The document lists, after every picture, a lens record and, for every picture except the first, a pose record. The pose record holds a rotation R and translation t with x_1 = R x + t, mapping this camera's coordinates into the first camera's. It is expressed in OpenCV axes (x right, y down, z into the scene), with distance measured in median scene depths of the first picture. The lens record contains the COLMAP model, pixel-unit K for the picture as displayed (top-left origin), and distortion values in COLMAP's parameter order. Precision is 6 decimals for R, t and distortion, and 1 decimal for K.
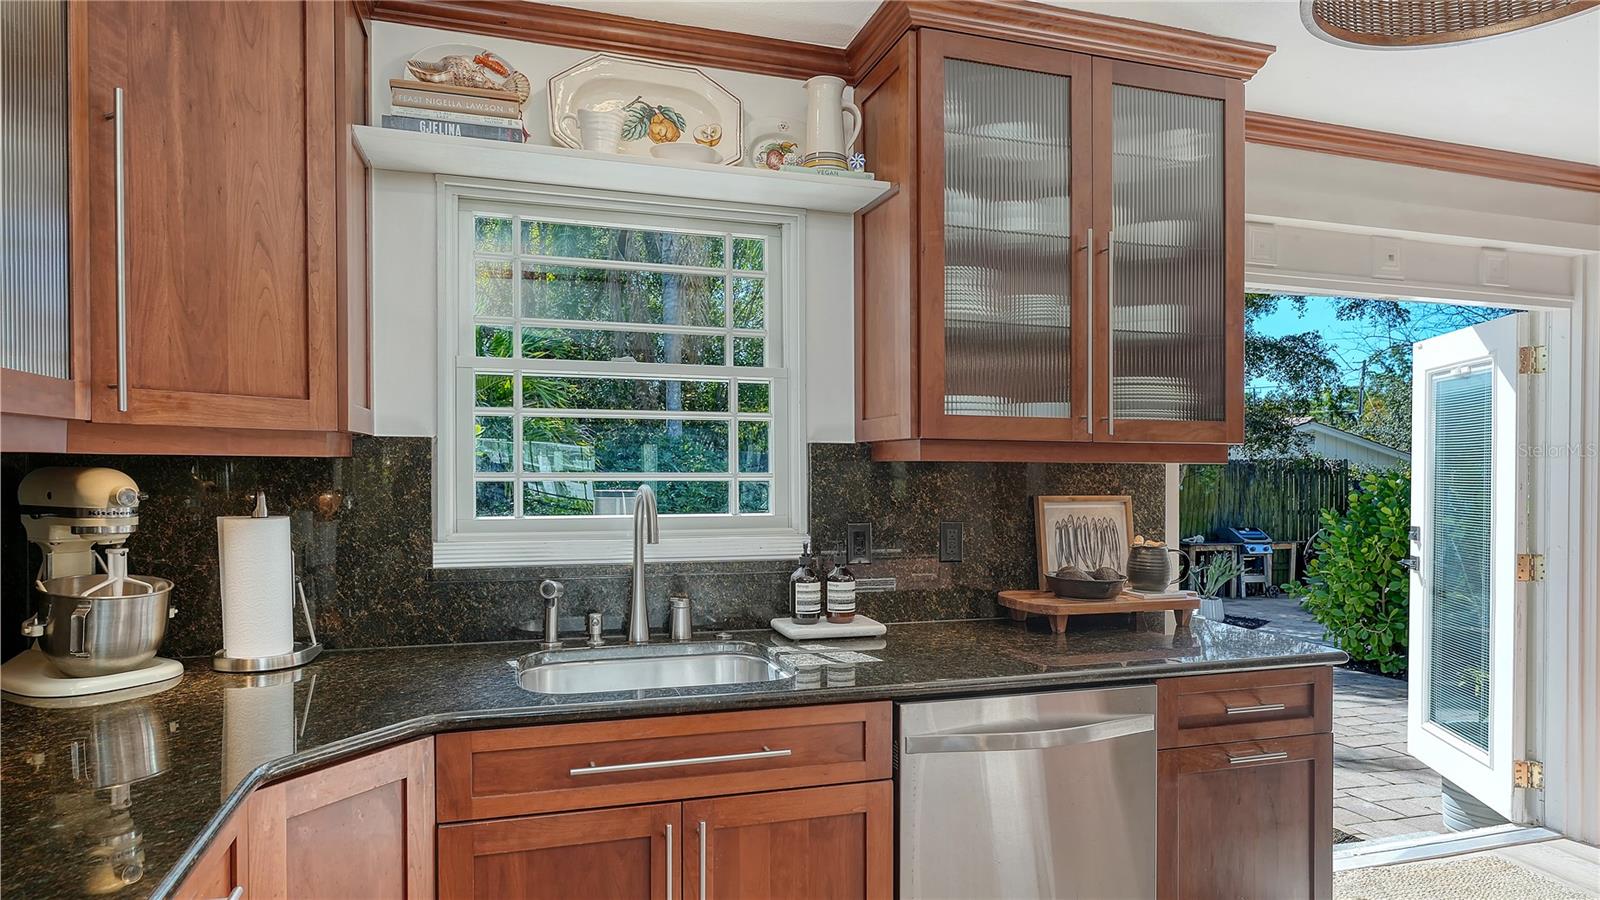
lens RADIAL K [[921.9, 0, 795.1], [0, 921.9, 482.1], [0, 0, 1]] dist [-0.002450, -0.000211]
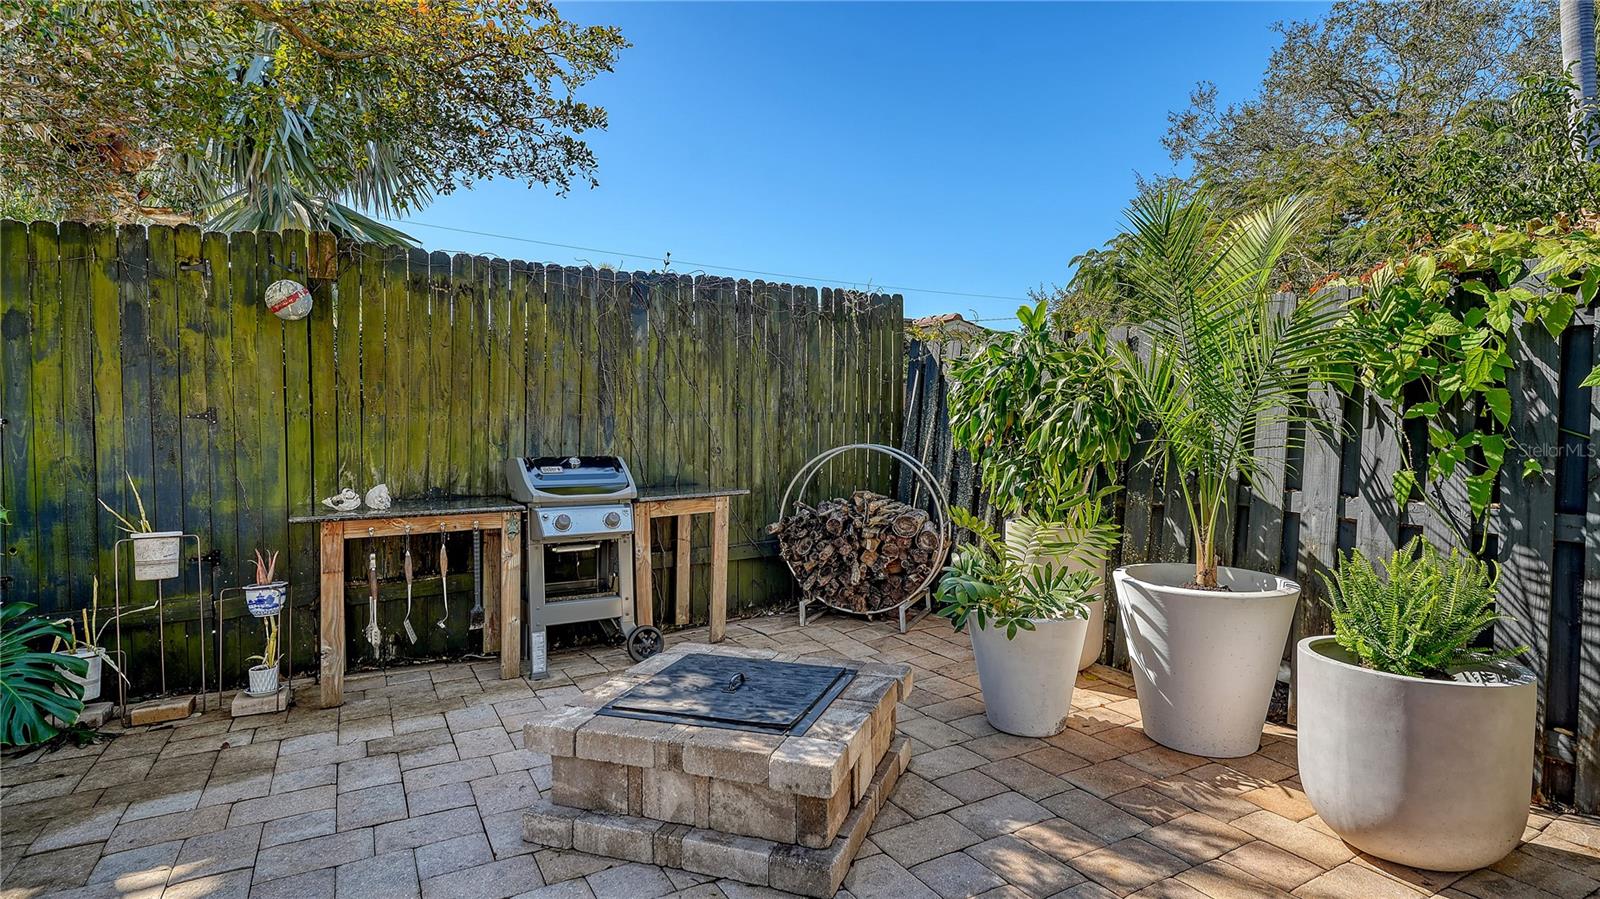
lens RADIAL K [[785.6, 0, 803.5], [0, 785.6, 444.5], [0, 0, 1]] dist [0.001050, -0.002266]
pose [[0.973411, -0.012406, 0.228730, 3.288927], [0.006453, 0.999621, 0.026755, 0.244605], [-0.228976, -0.024567, 0.973122, 4.534738]]
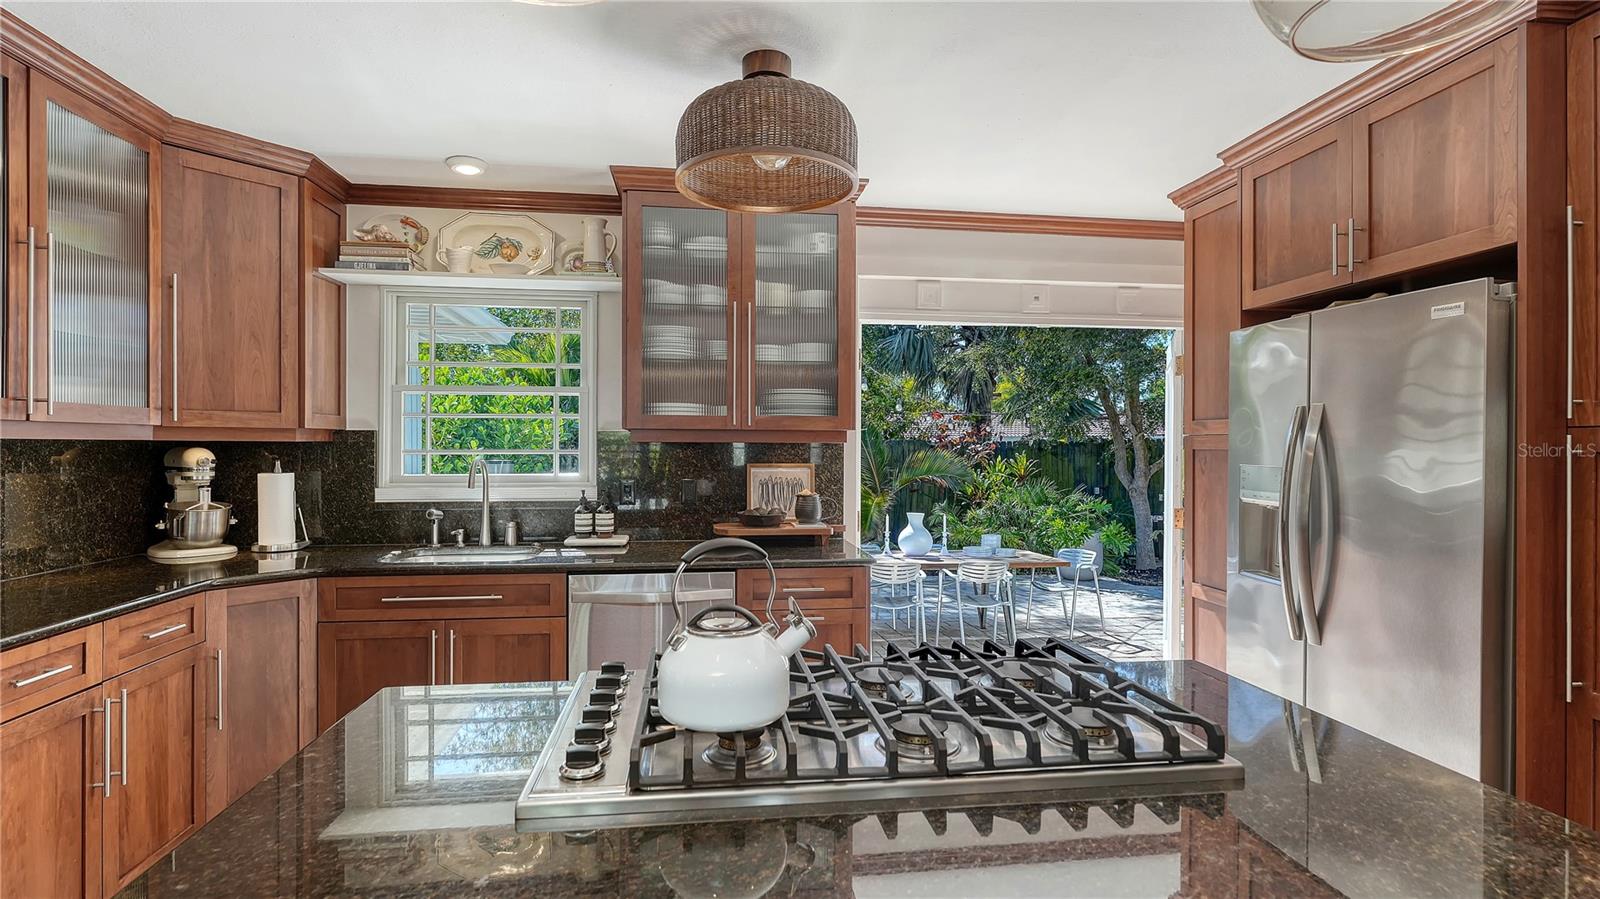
lens RADIAL K [[785.6, 0, 792.9], [0, 785.6, 449.2], [0, 0, 1]] dist [0.001050, -0.002266]
pose [[0.984083, -0.004191, -0.177661, 0.679983], [0.001324, 0.999867, -0.016249, 0.014959], [0.177705, 0.015755, 0.983958, -0.372882]]
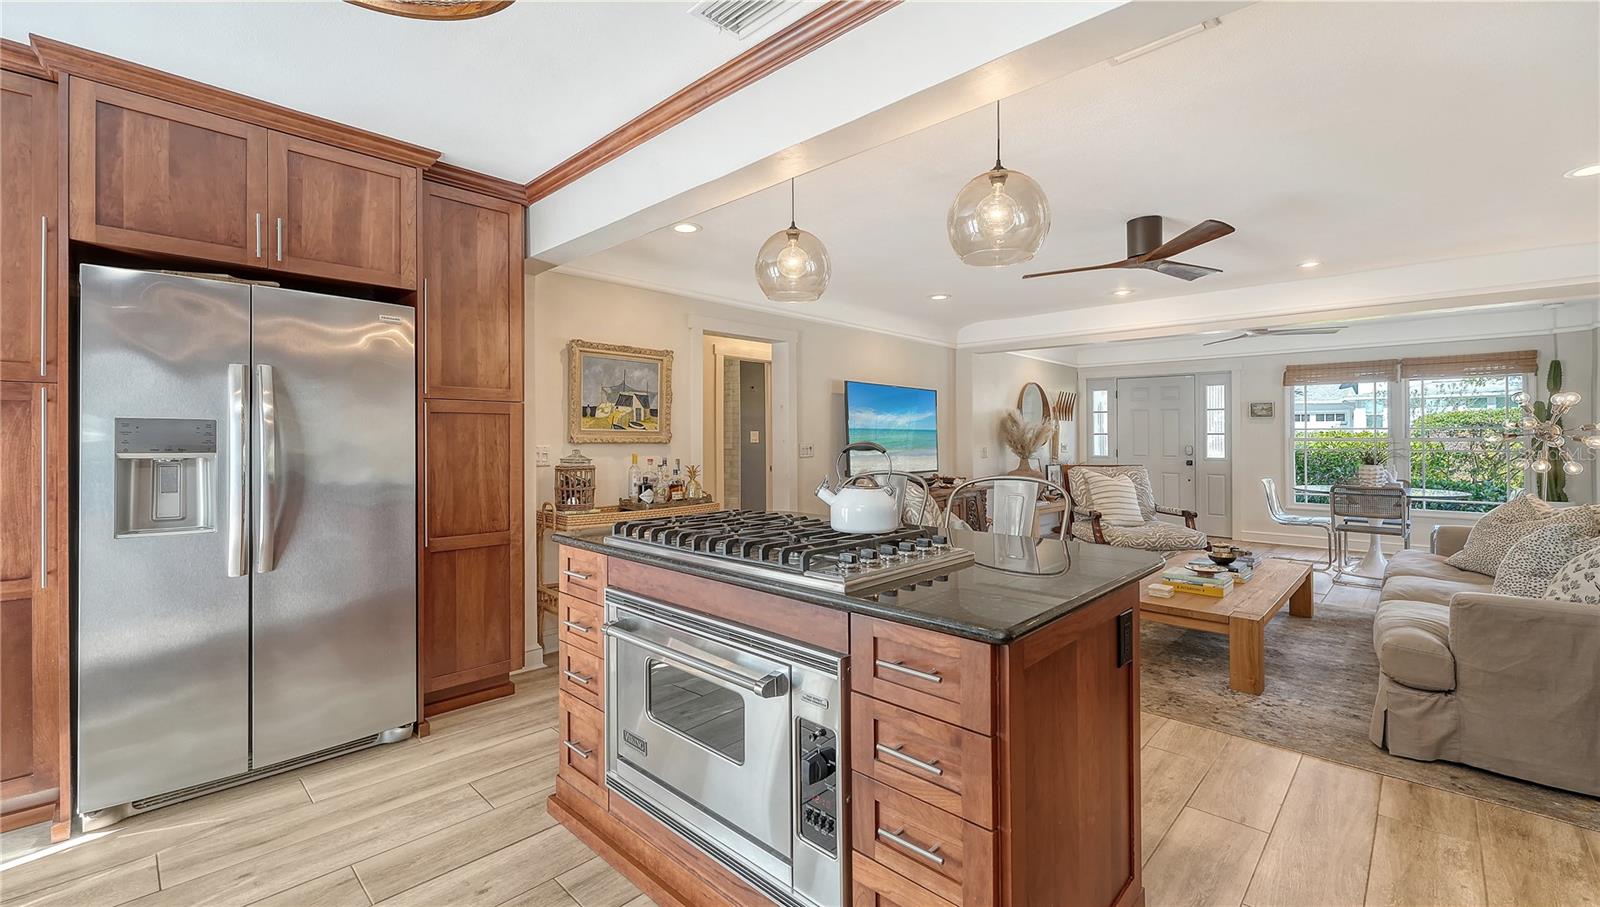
lens RADIAL K [[646.1, 0, 797.4], [0, 646.1, 439.1], [0, 0, 1]] dist [0.012755, 0.000669]
pose [[-0.473060, -0.007989, 0.880994, -0.113060], [0.011702, 0.999814, 0.015350, 0.046982], [-0.880953, 0.017571, -0.472878, 0.551826]]
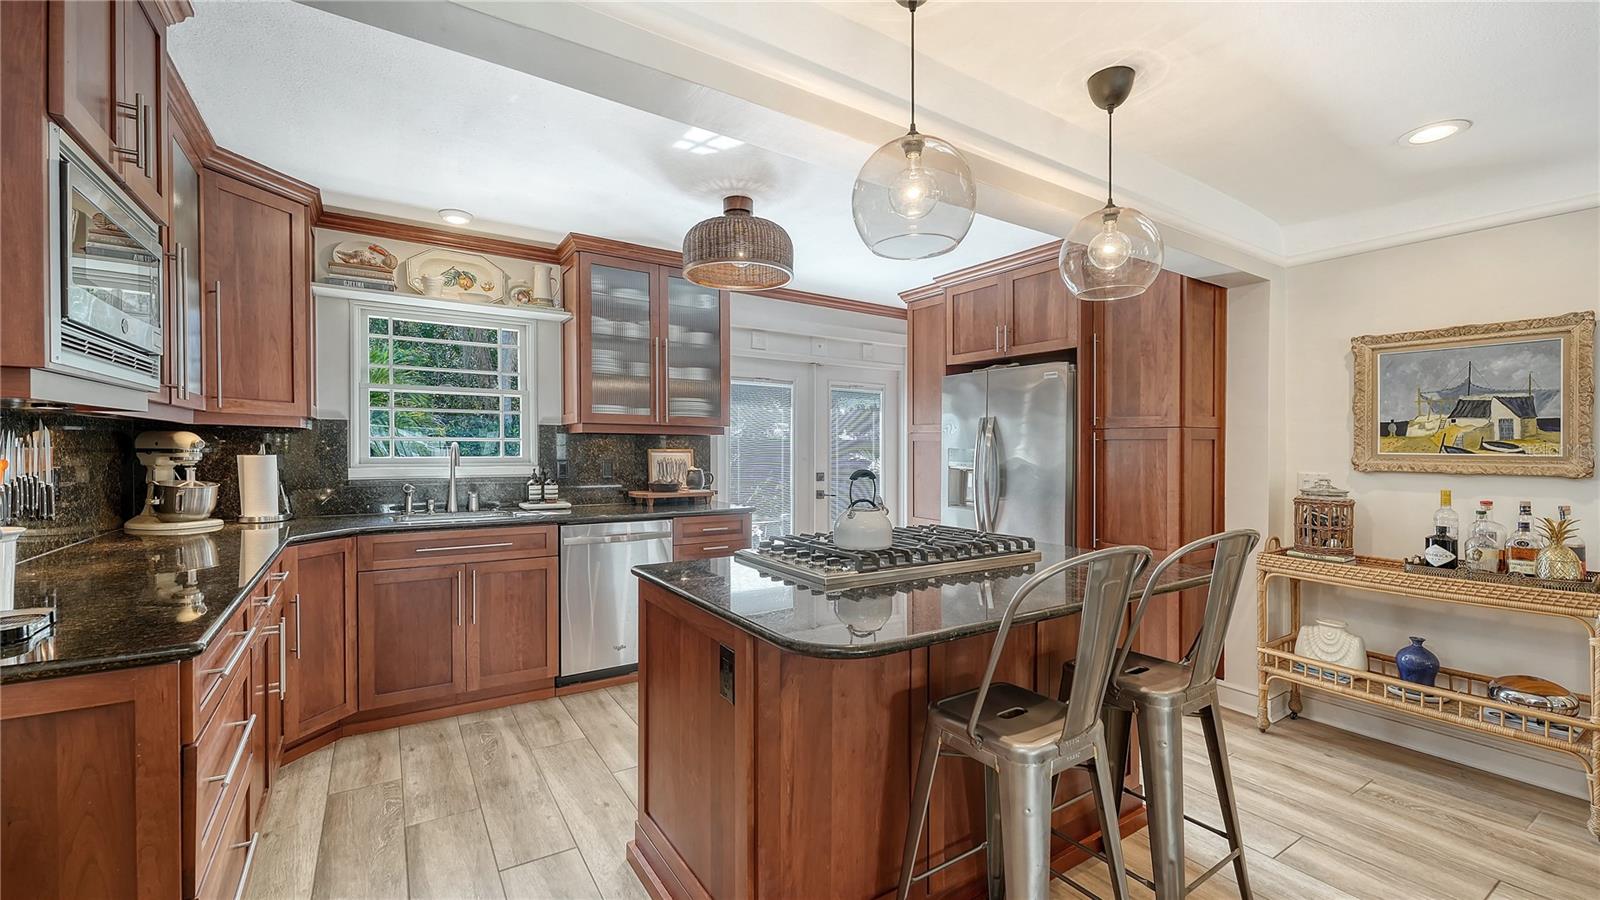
lens RADIAL K [[654.7, 0, 788.8], [0, 654.7, 456.1], [0, 0, 1]] dist [0.003270, -0.000131]
pose [[0.966013, -0.003068, 0.258474, 0.210634], [0.004126, 0.999985, -0.003550, 0.046284], [-0.258460, 0.004496, 0.966012, -0.758378]]
